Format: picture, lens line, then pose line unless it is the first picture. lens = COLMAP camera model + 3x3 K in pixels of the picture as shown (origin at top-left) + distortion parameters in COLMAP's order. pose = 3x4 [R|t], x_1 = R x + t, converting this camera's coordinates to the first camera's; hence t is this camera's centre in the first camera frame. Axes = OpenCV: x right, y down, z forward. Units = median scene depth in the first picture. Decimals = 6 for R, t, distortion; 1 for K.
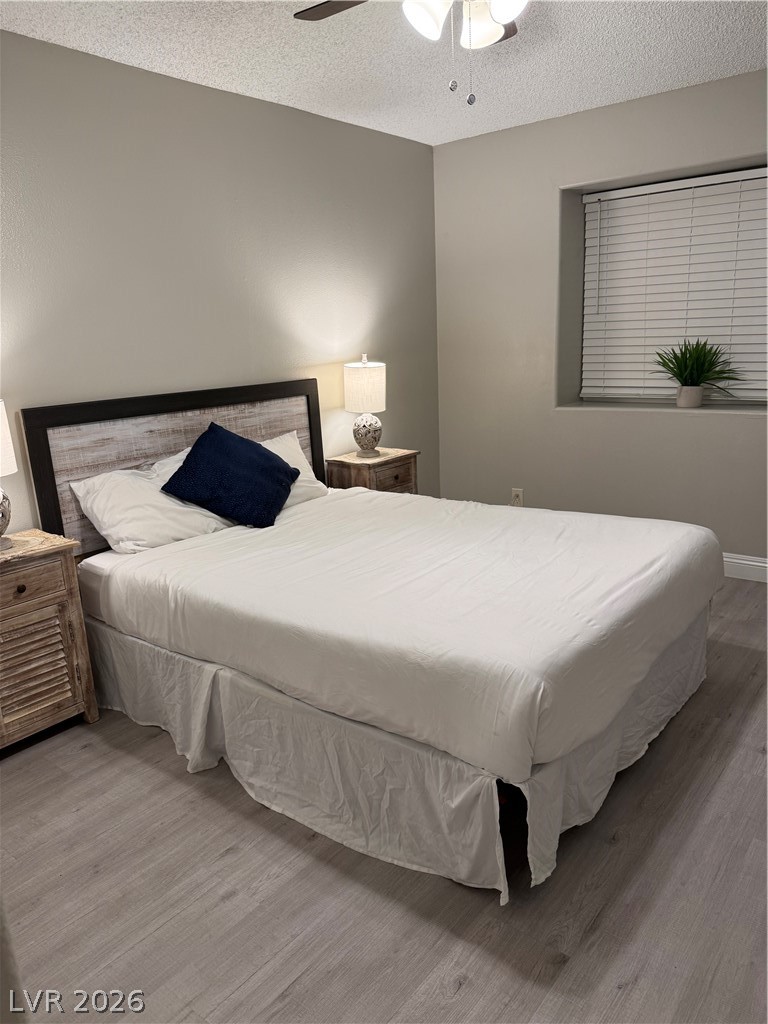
lens RADIAL K [[718.8, 0, 372.4], [0, 718.8, 525.7], [0, 0, 1]] dist [0.041374, -0.062542]
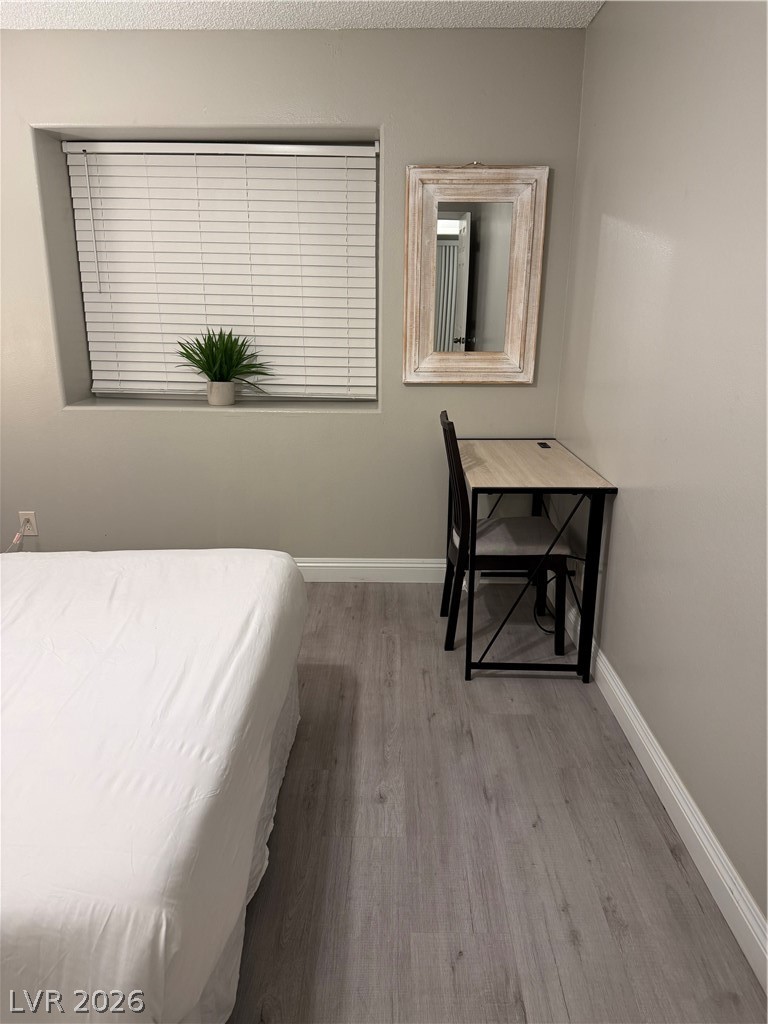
lens RADIAL K [[718.8, 0, 372.4], [0, 718.8, 525.7], [0, 0, 1]] dist [0.041374, -0.062542]
pose [[0.785230, -0.128141, 0.605801, 0.022742], [0.115477, 0.991494, 0.060045, -0.047529], [-0.608342, 0.022807, 0.793347, 0.180474]]
